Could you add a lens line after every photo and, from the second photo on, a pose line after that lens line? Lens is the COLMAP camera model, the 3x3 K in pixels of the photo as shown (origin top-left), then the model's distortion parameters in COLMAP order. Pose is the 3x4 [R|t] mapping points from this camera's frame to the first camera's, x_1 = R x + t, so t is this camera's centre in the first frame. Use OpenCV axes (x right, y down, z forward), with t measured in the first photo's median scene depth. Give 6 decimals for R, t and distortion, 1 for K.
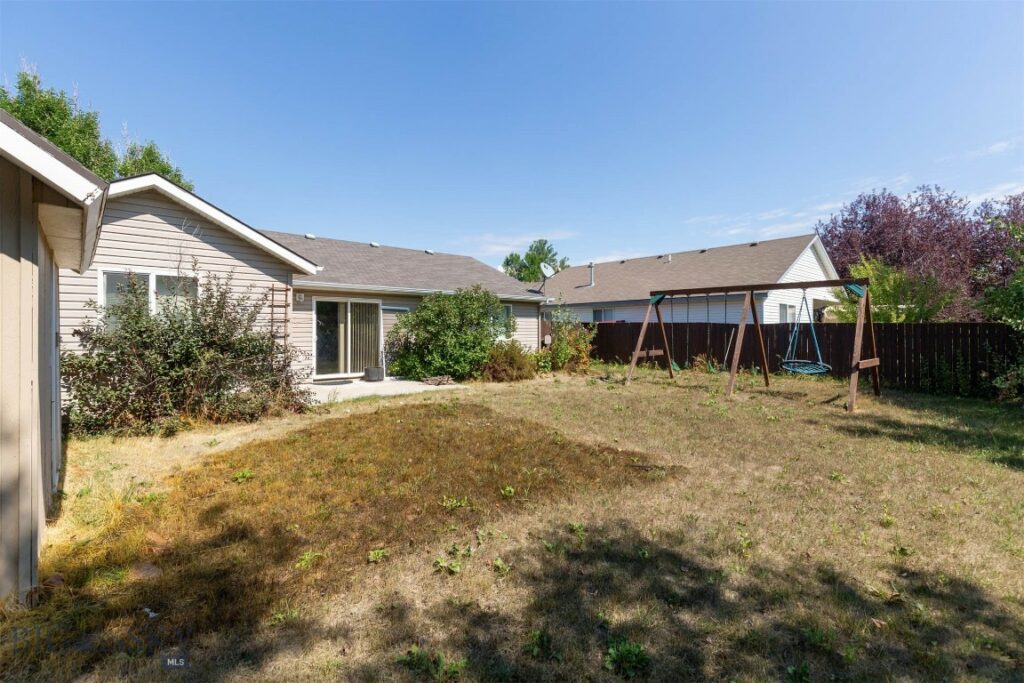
lens RADIAL K [[471.8, 0, 514.1], [0, 471.8, 331.8], [0, 0, 1]] dist [0.010825, 0.000130]
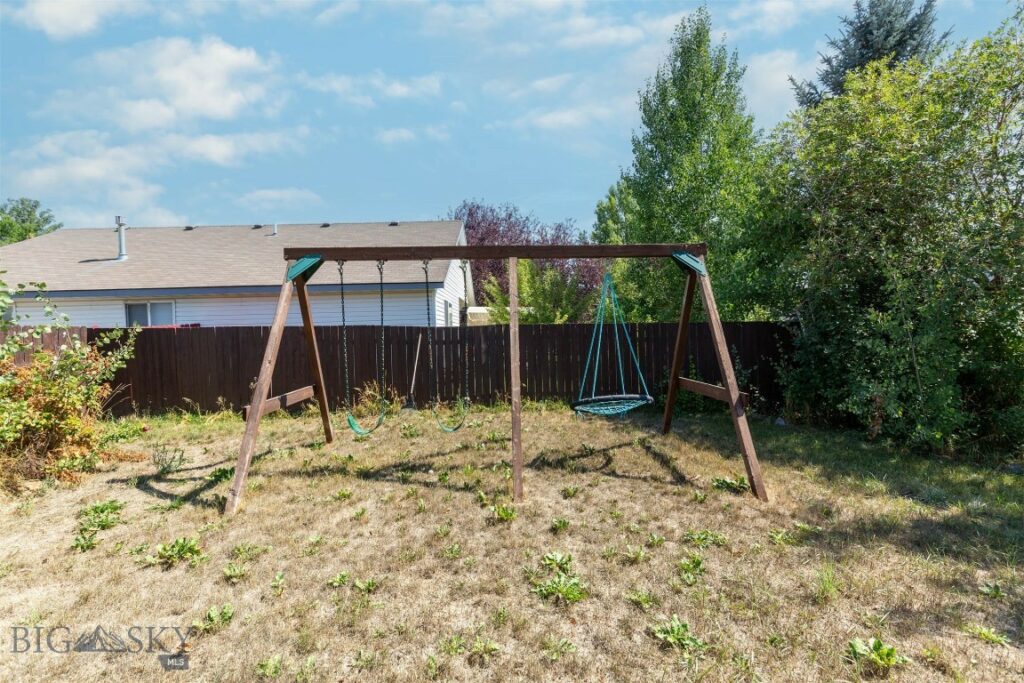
lens RADIAL K [[456.4, 0, 514.1], [0, 456.4, 340.3], [0, 0, 1]] dist [0.003528, 0.000127]
pose [[0.660650, -0.031224, 0.750045, 0.124622], [0.026945, 0.999477, 0.017874, -0.008177], [-0.750210, 0.008401, 0.661146, 0.606561]]
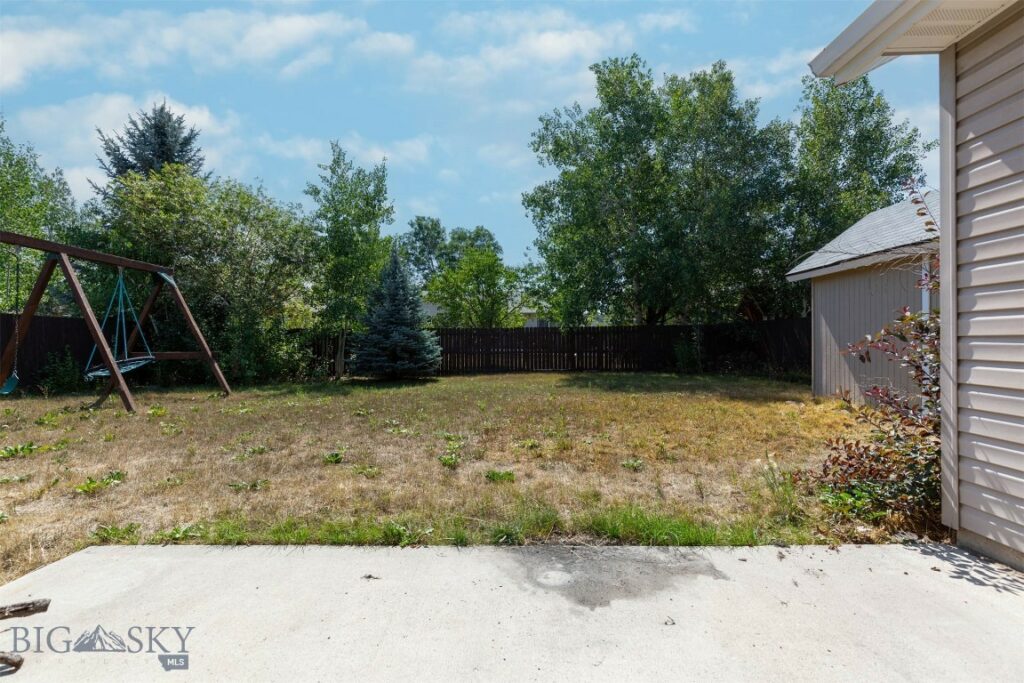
lens RADIAL K [[464.8, 0, 509.6], [0, 464.8, 343.9], [0, 0, 1]] dist [0.002867, 0.000342]
pose [[-0.736052, -0.000453, 0.676924, -0.303767], [0.009272, 0.999899, 0.010751, 0.027724], [-0.676861, 0.014190, -0.735974, 0.926240]]
